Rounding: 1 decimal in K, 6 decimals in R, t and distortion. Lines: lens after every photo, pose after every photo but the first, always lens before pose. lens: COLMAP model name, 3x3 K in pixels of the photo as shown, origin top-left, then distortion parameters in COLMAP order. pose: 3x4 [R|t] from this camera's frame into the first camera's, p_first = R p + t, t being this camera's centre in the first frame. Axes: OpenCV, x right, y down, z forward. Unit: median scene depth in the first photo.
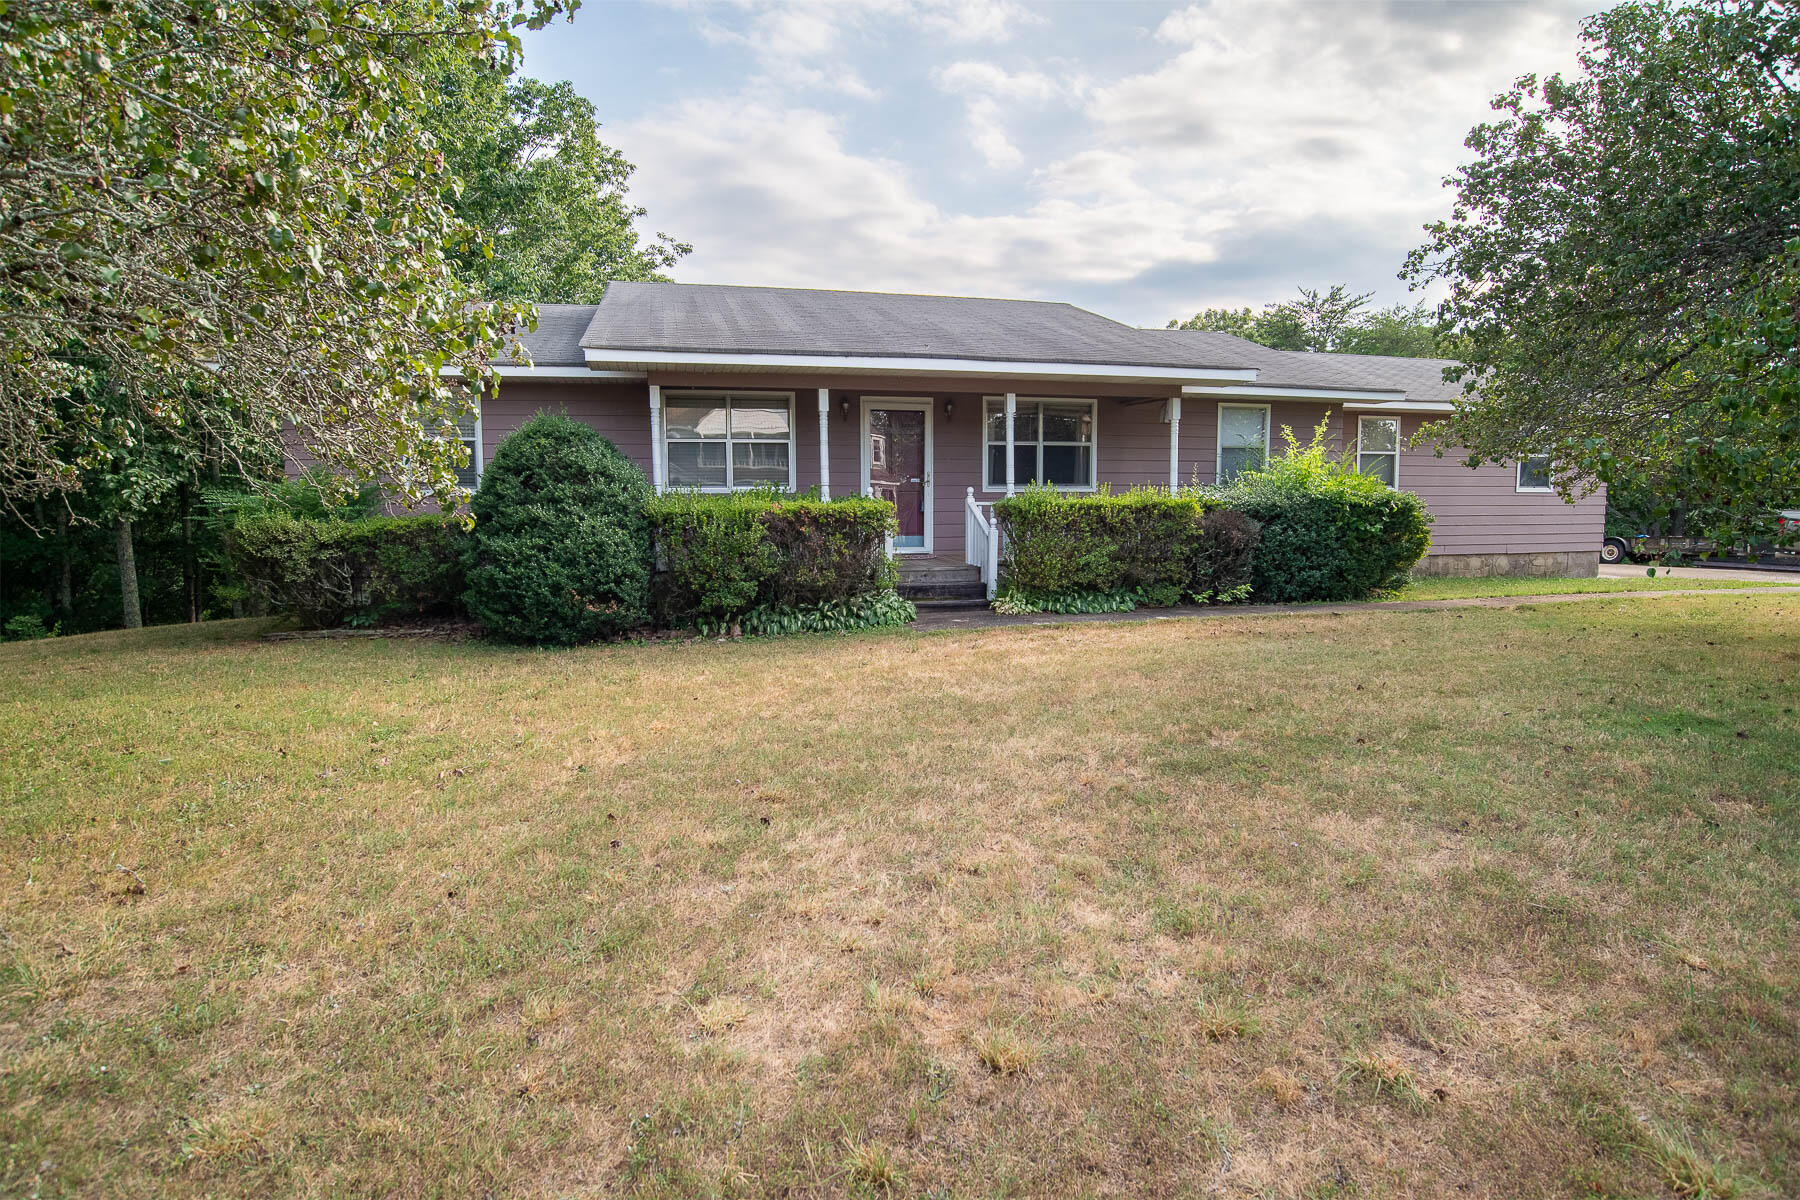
lens RADIAL K [[922.3, 0, 904.6], [0, 922.3, 601.9], [0, 0, 1]] dist [-0.038827, 0.000575]
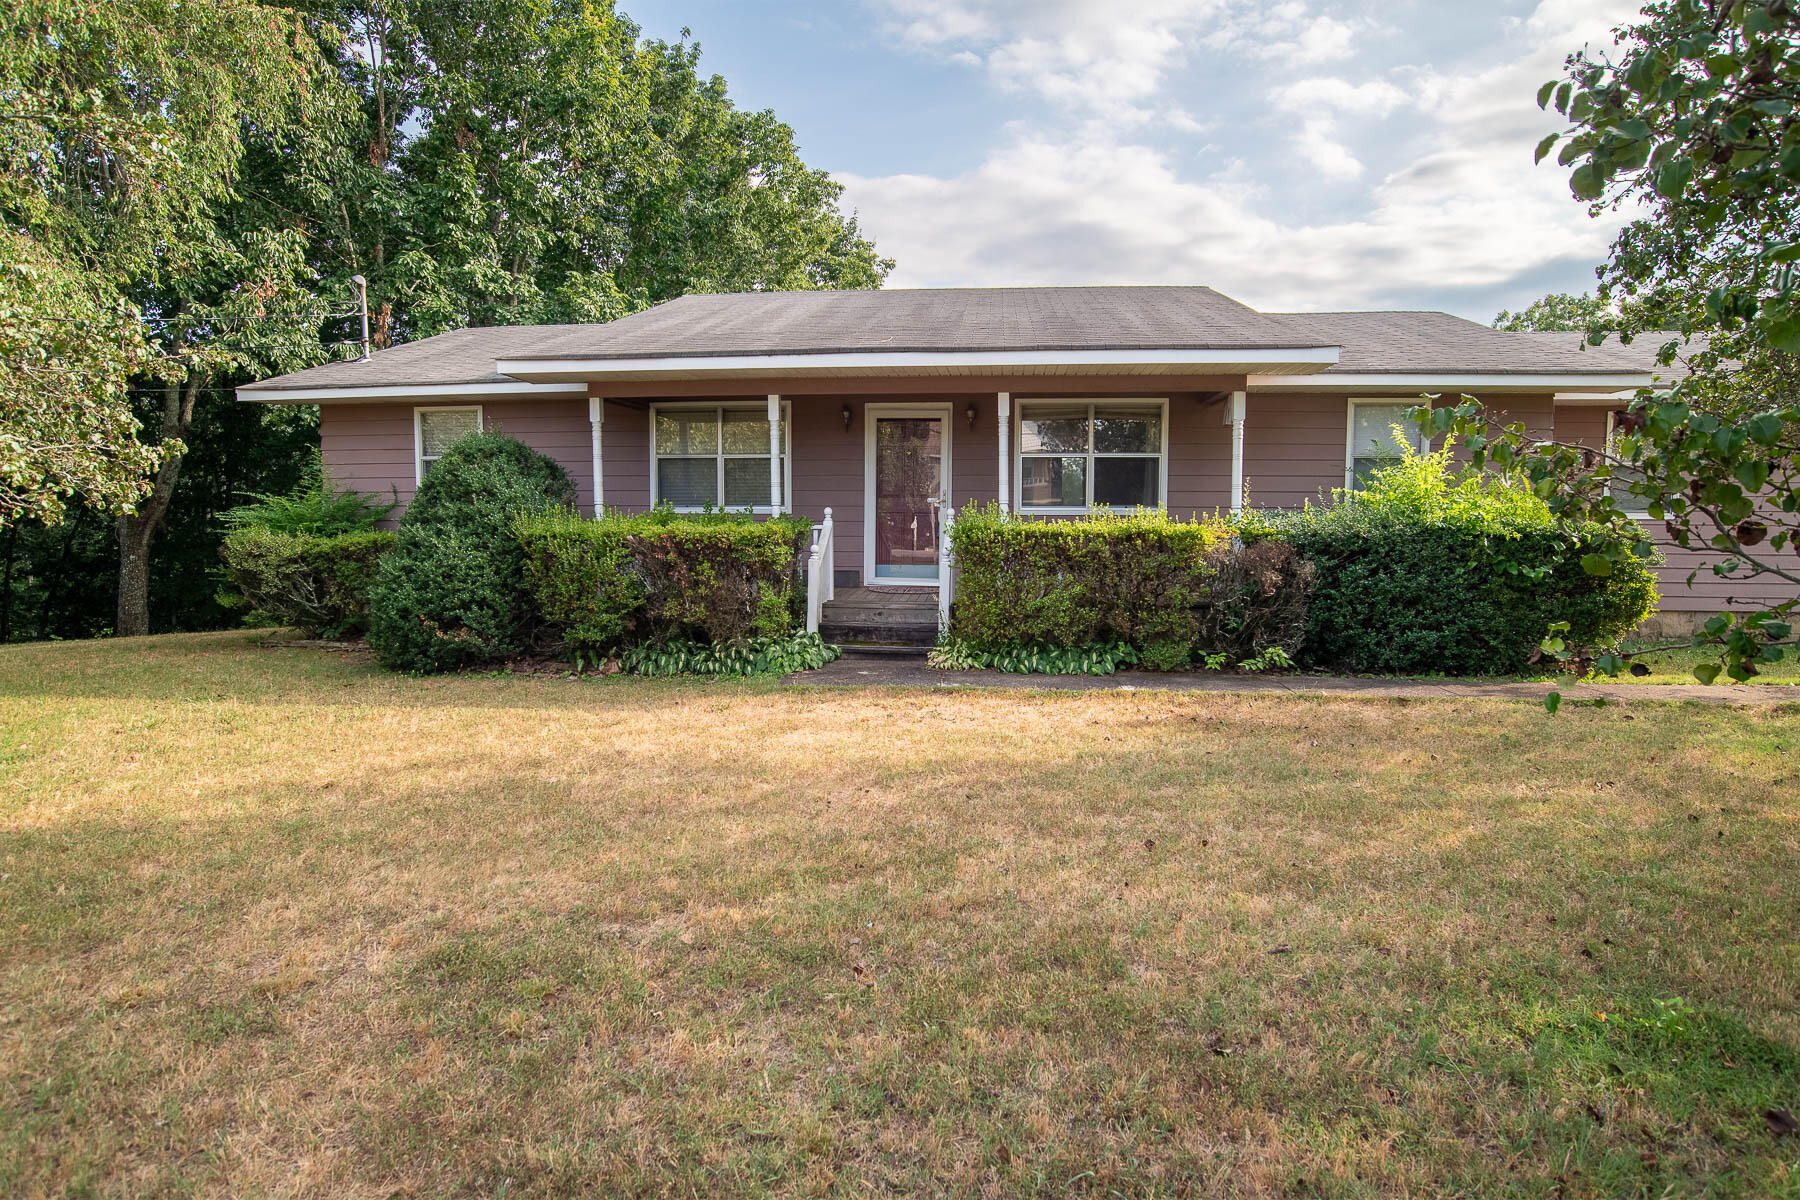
lens RADIAL K [[922.3, 0, 898.2], [0, 922.3, 608.1], [0, 0, 1]] dist [-0.038827, 0.000575]
pose [[0.937920, 0.043304, -0.344139, 0.314468], [-0.048332, 0.998813, -0.006040, -0.028414], [0.343469, 0.022298, 0.938899, 0.213358]]
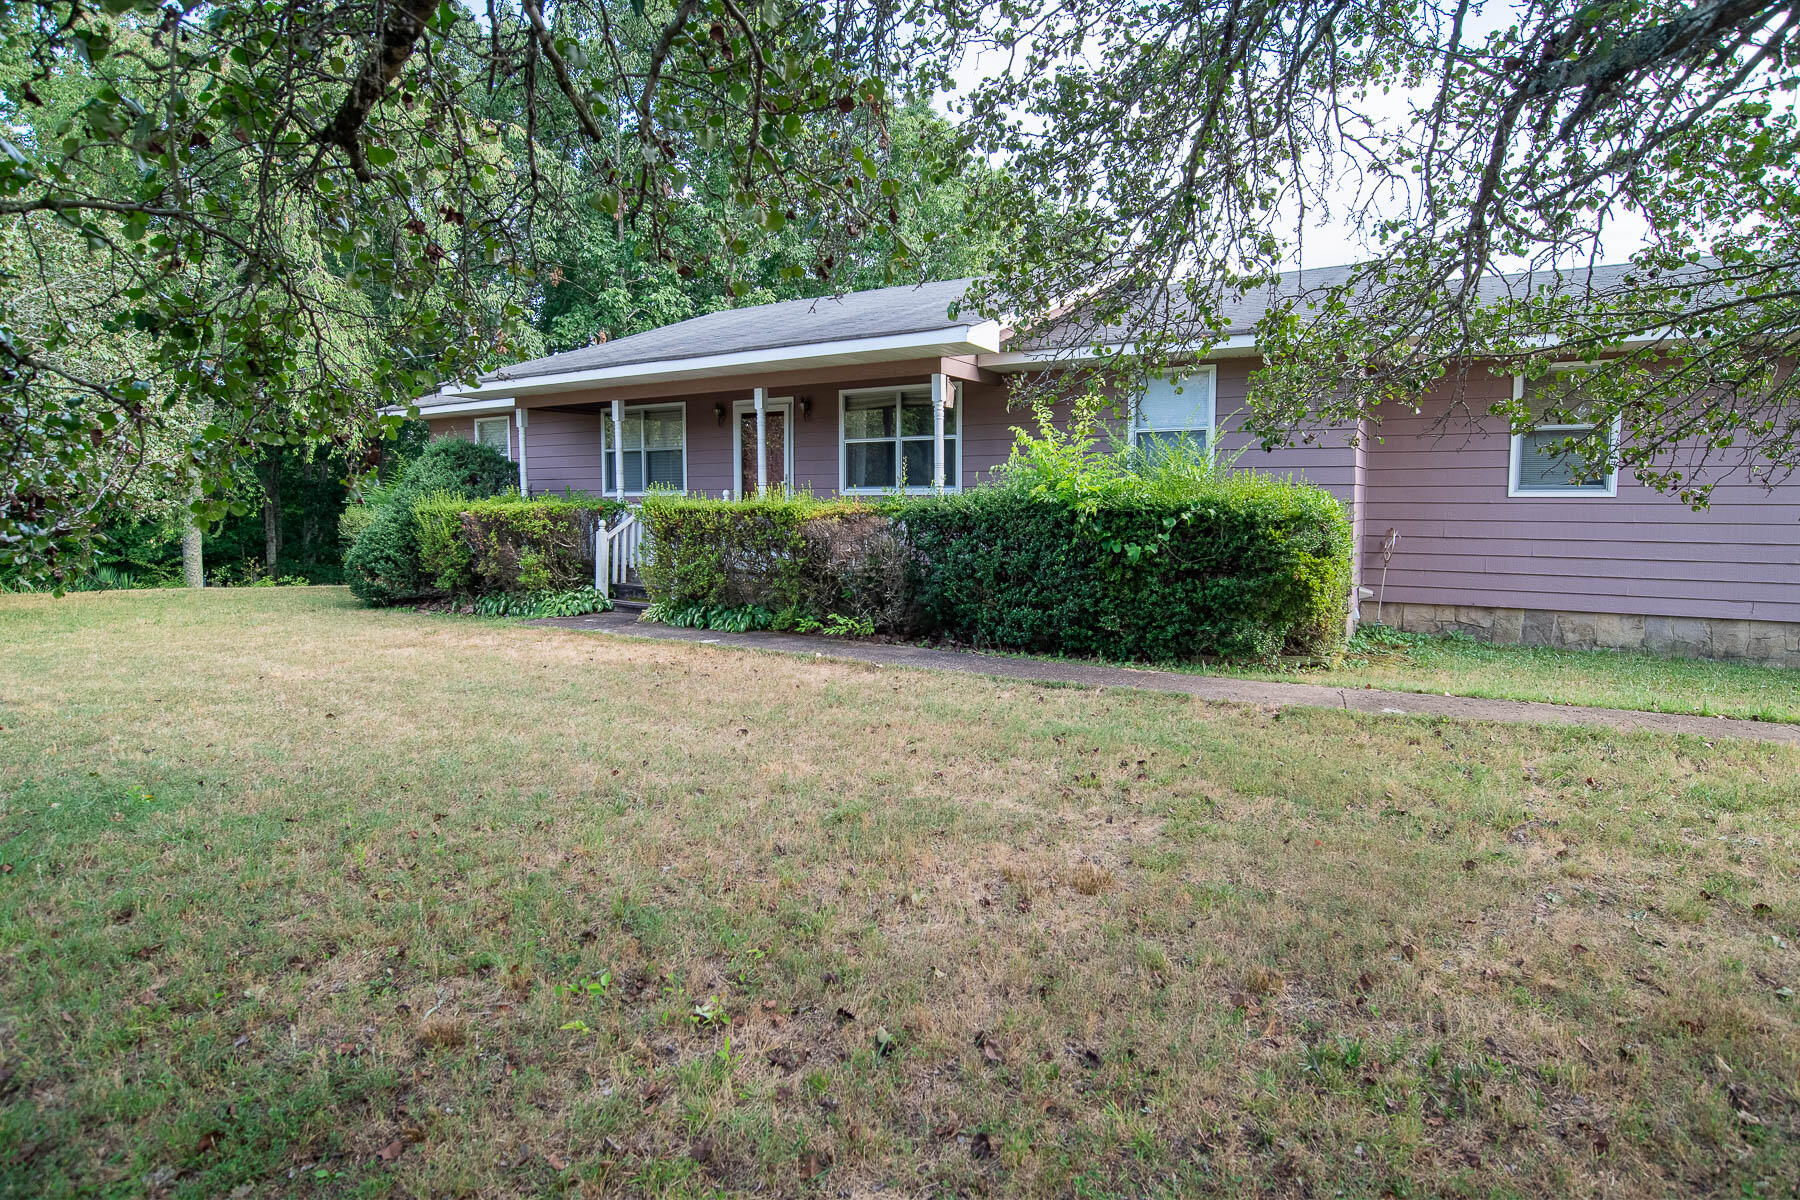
lens RADIAL K [[922.3, 0, 887.2], [0, 922.3, 593.2], [0, 0, 1]] dist [-0.038827, 0.000575]
pose [[0.704944, 0.079610, -0.704781, 0.883490], [-0.084402, 0.996036, 0.028088, -0.058340], [0.704223, 0.039684, 0.708869, 0.435459]]
